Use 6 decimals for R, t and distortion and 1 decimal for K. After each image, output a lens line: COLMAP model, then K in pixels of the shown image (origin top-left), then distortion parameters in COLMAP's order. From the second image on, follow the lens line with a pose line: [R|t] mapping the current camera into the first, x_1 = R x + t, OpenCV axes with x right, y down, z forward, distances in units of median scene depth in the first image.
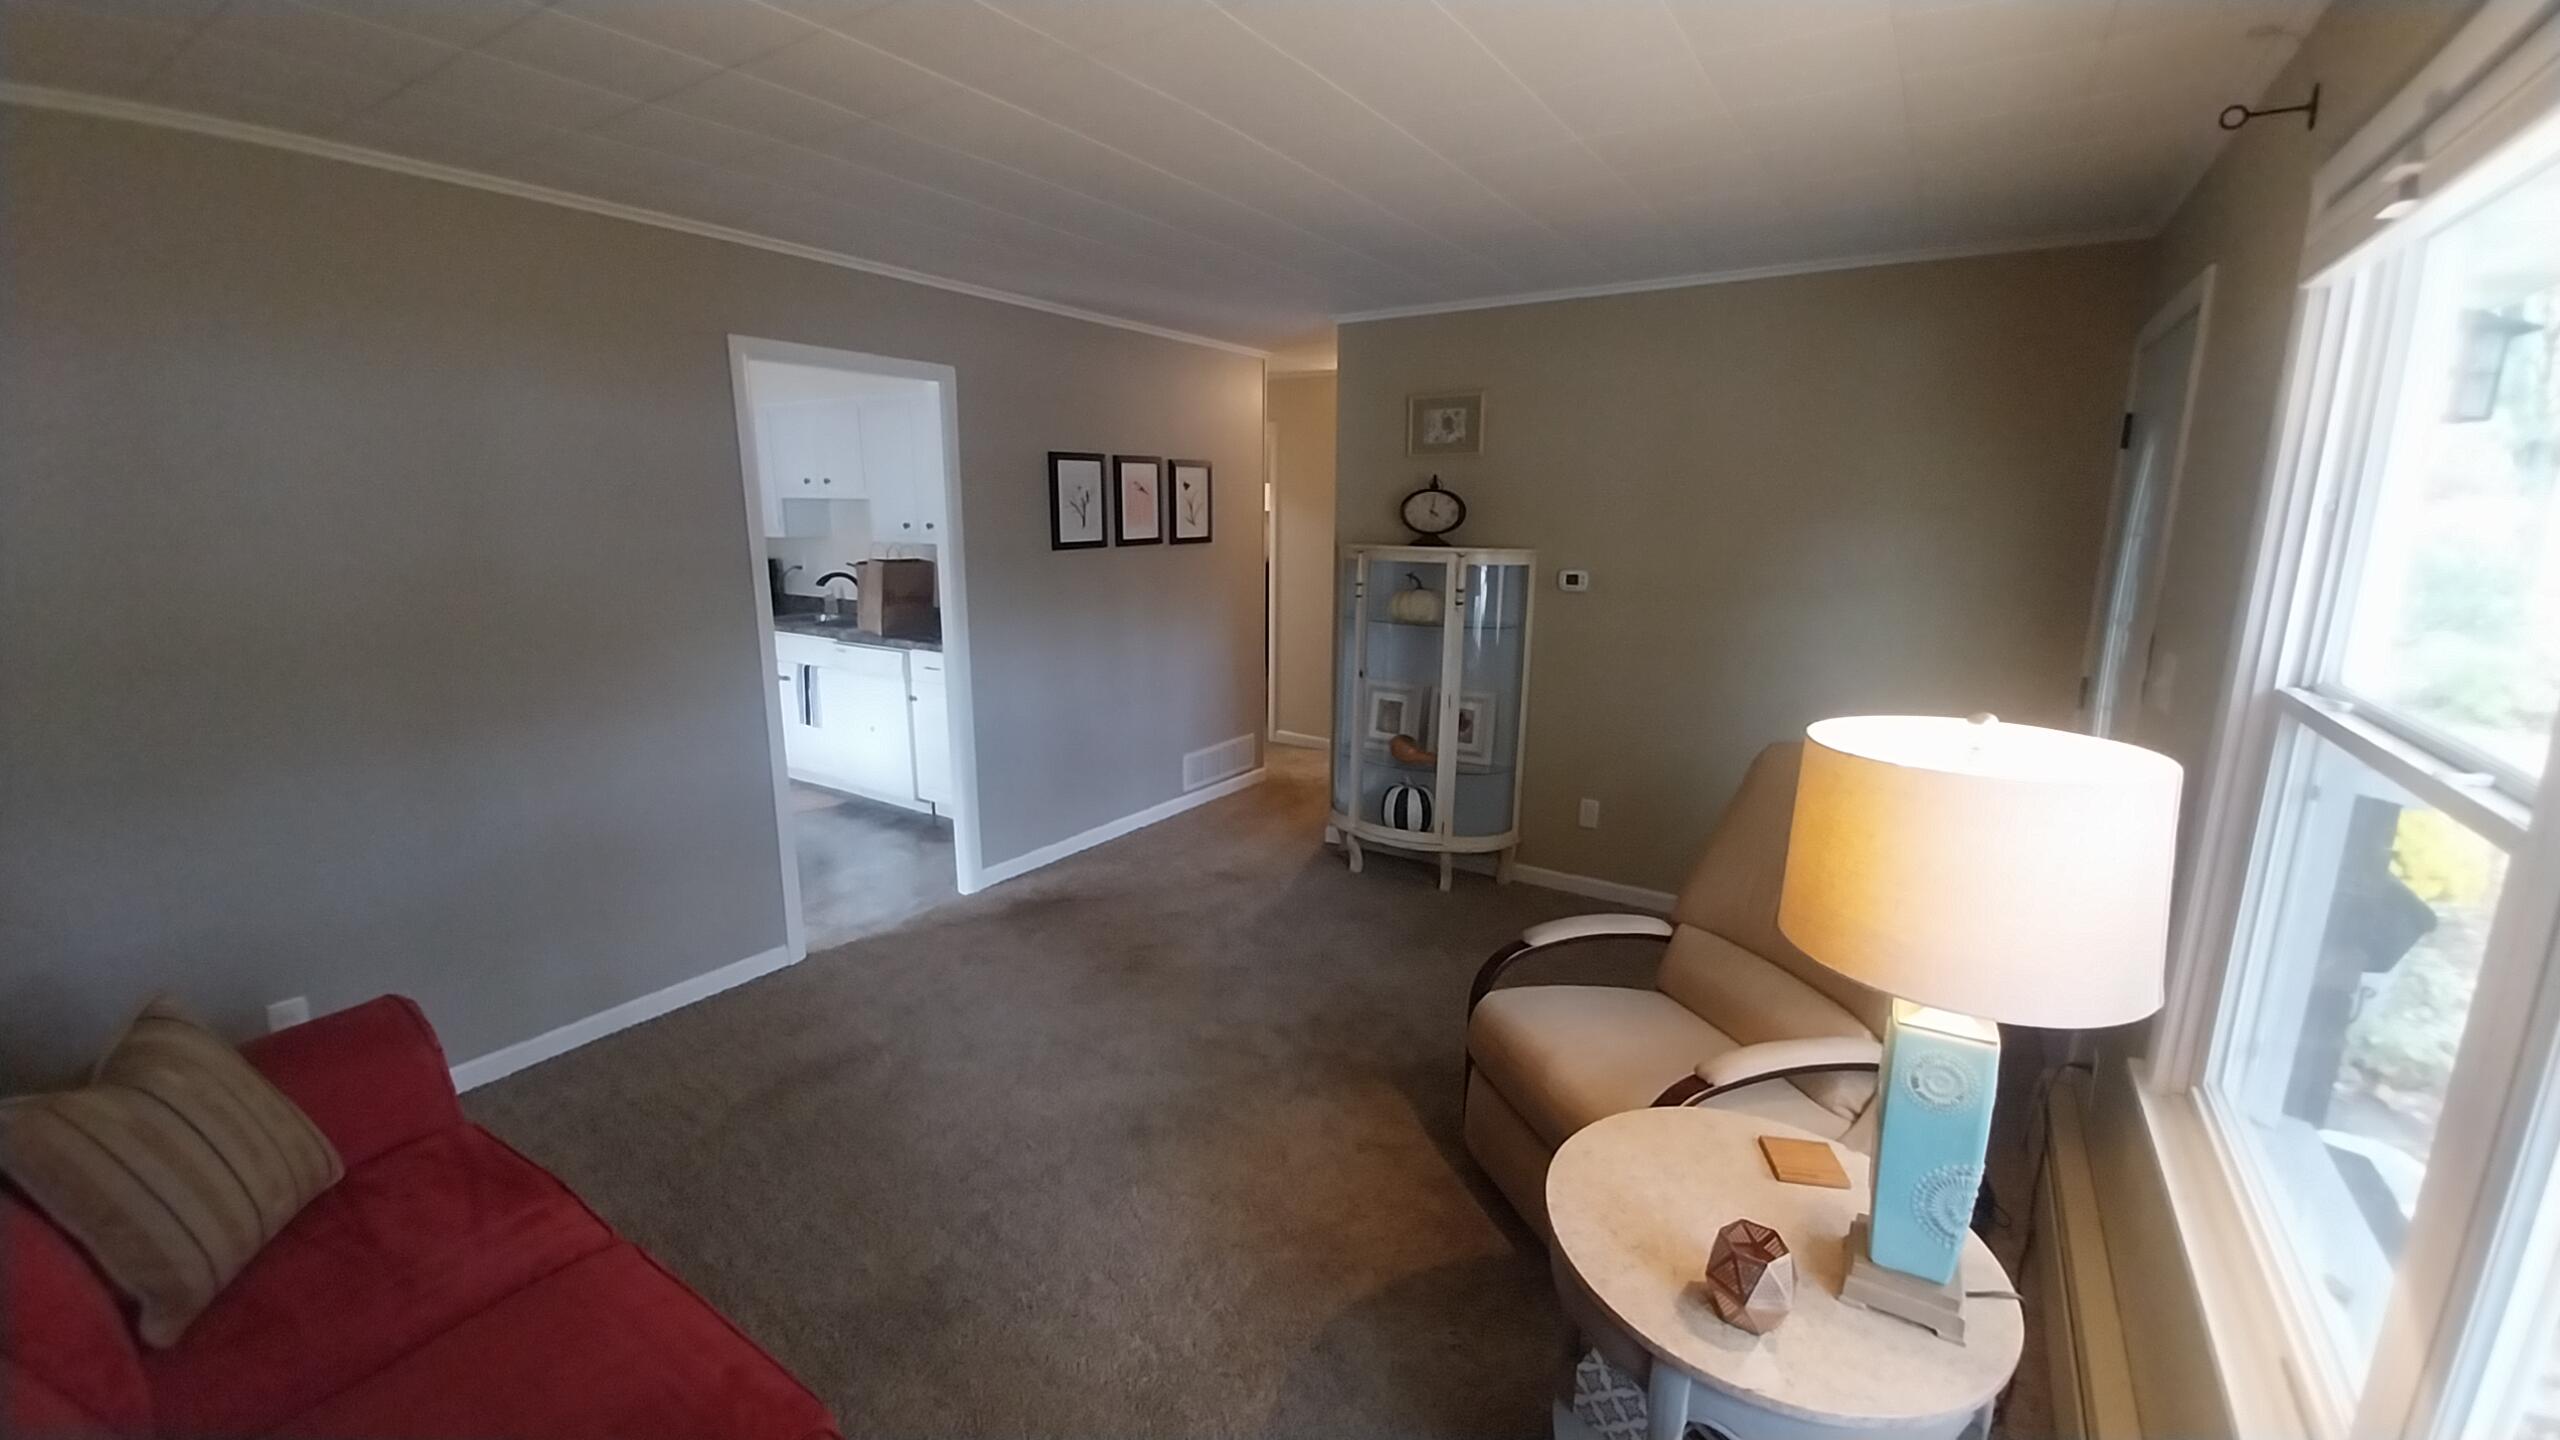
lens RADIAL K [[1014.7, 0, 1287.0], [0, 1014.7, 702.9], [0, 0, 1]] dist [-0.001108, -0.002729]
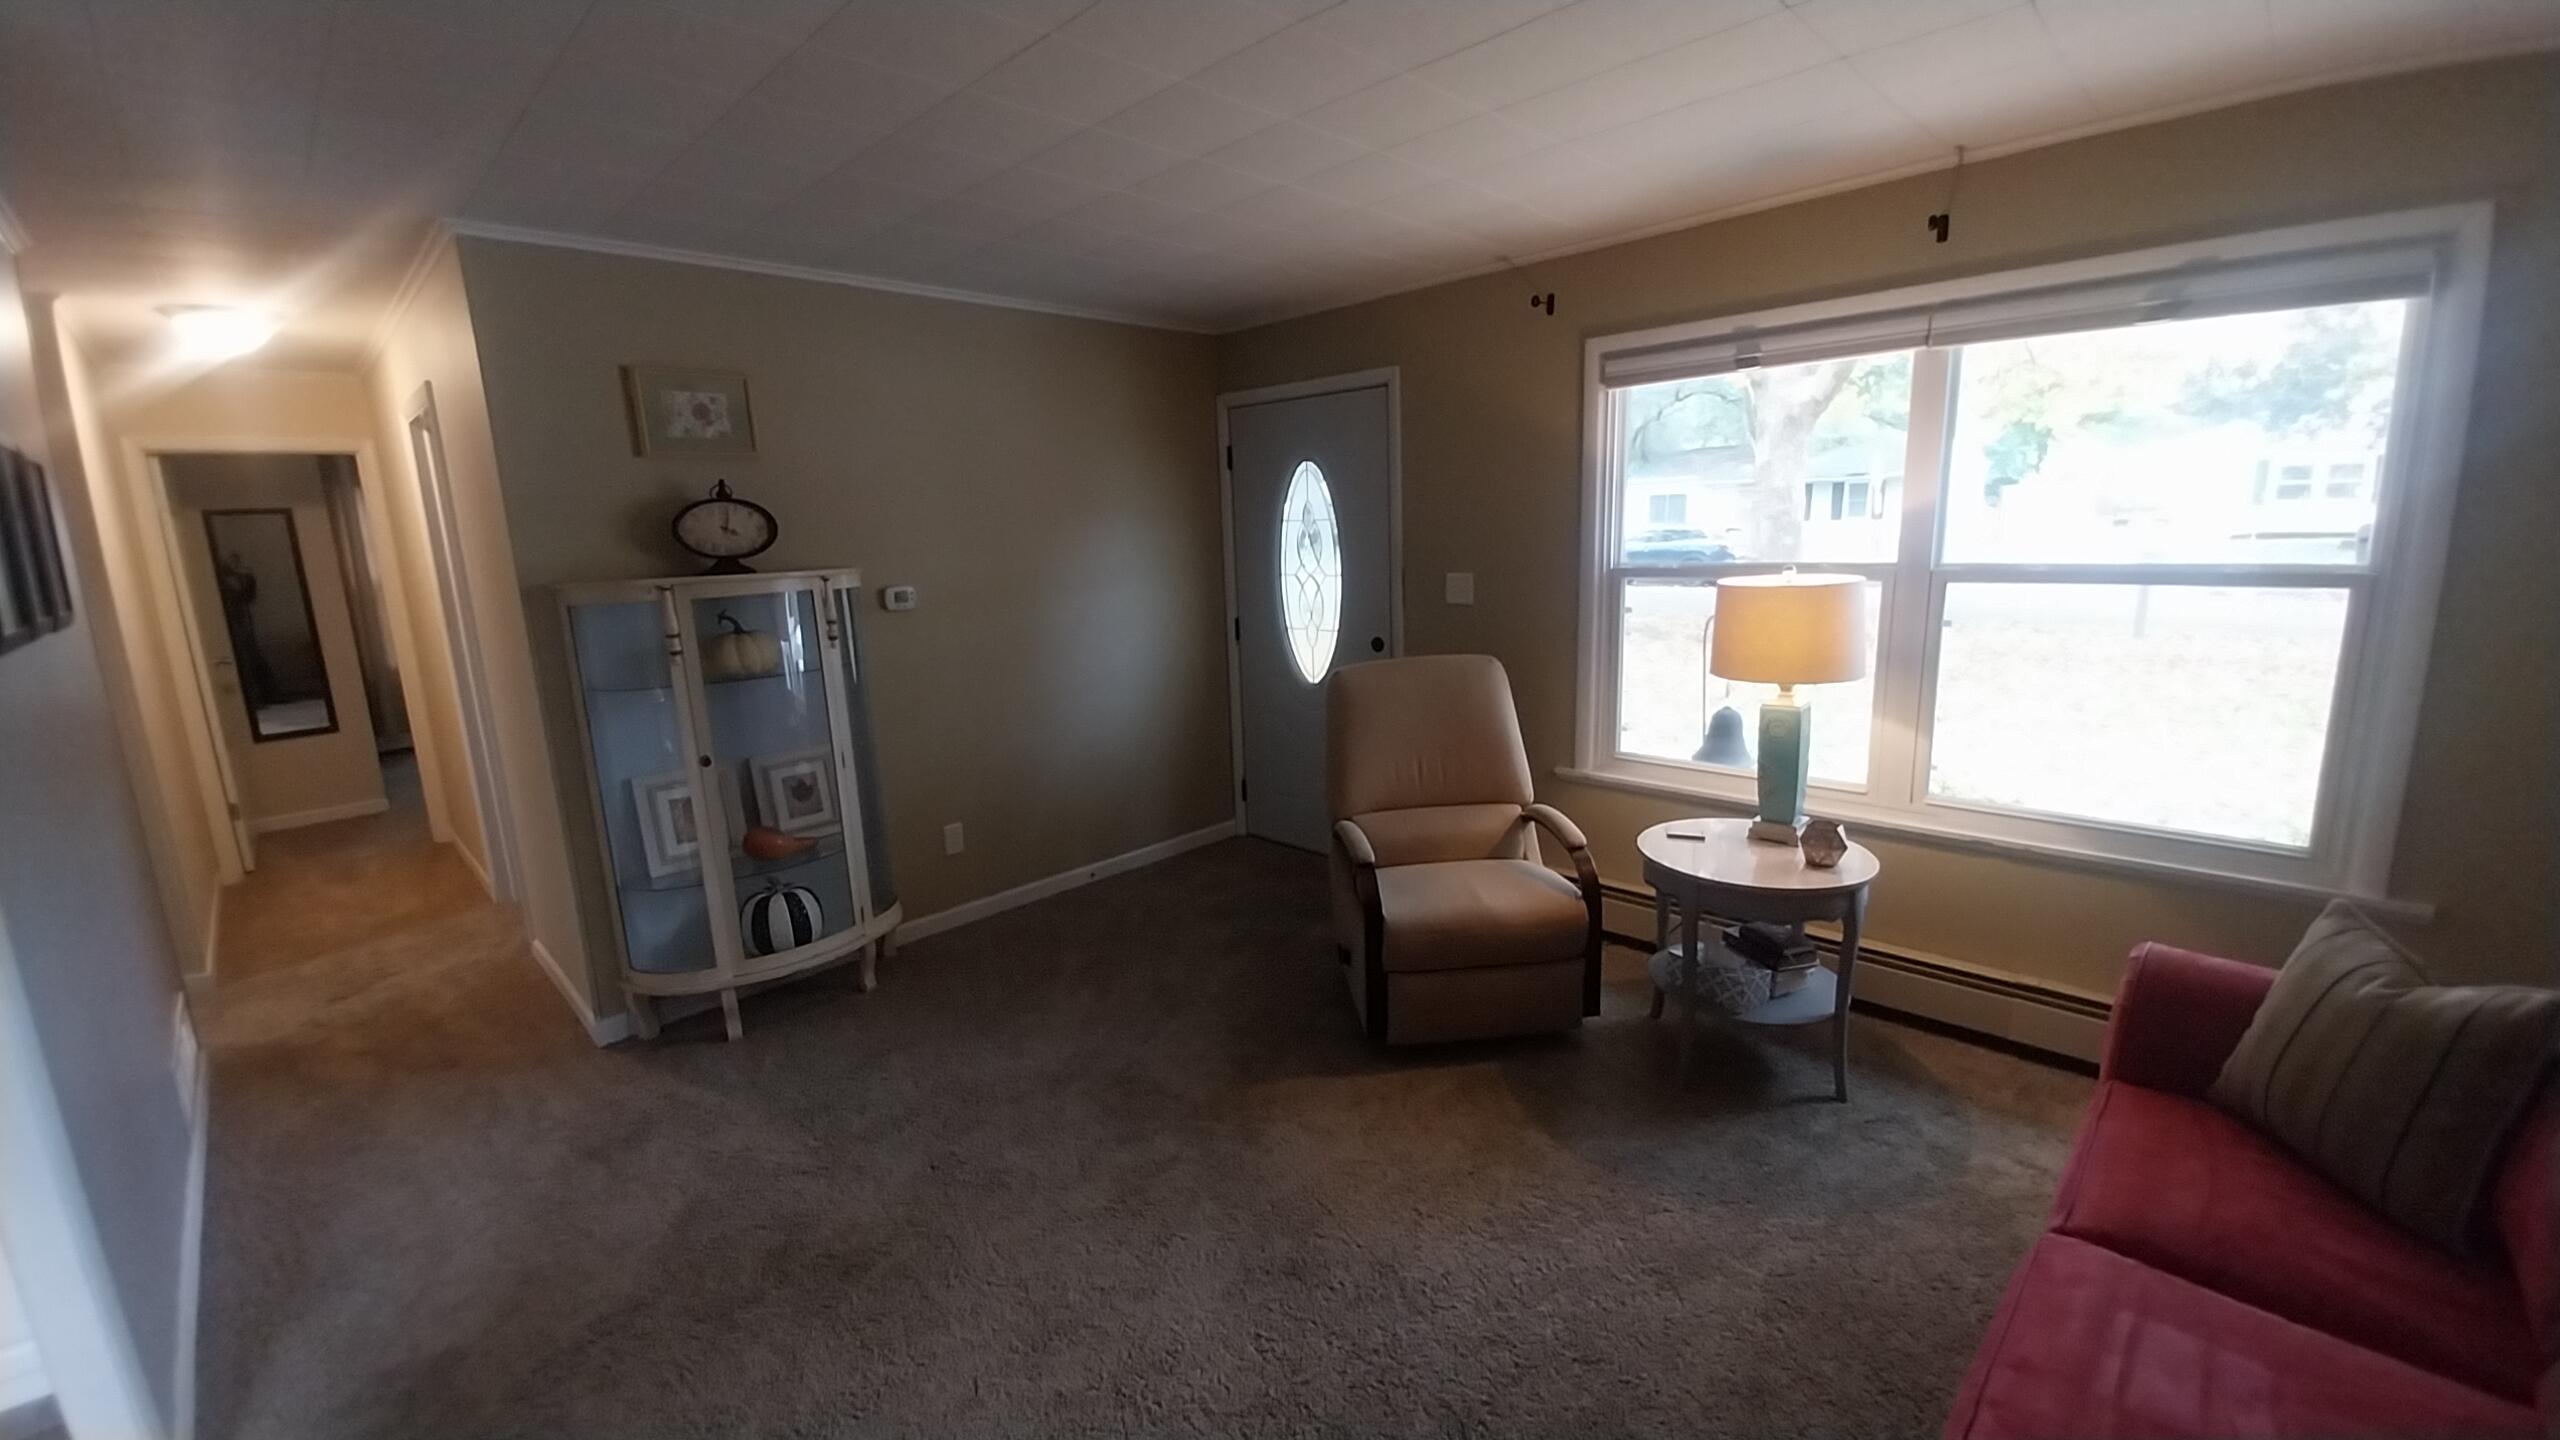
lens RADIAL K [[1014.7, 0, 1276.0], [0, 1014.7, 709.7], [0, 0, 1]] dist [-0.001108, -0.002729]
pose [[0.201558, -0.197881, 0.959280, -0.522465], [0.225029, 0.962538, 0.151271, -0.082162], [-0.953277, 0.185376, 0.238536, 0.460710]]
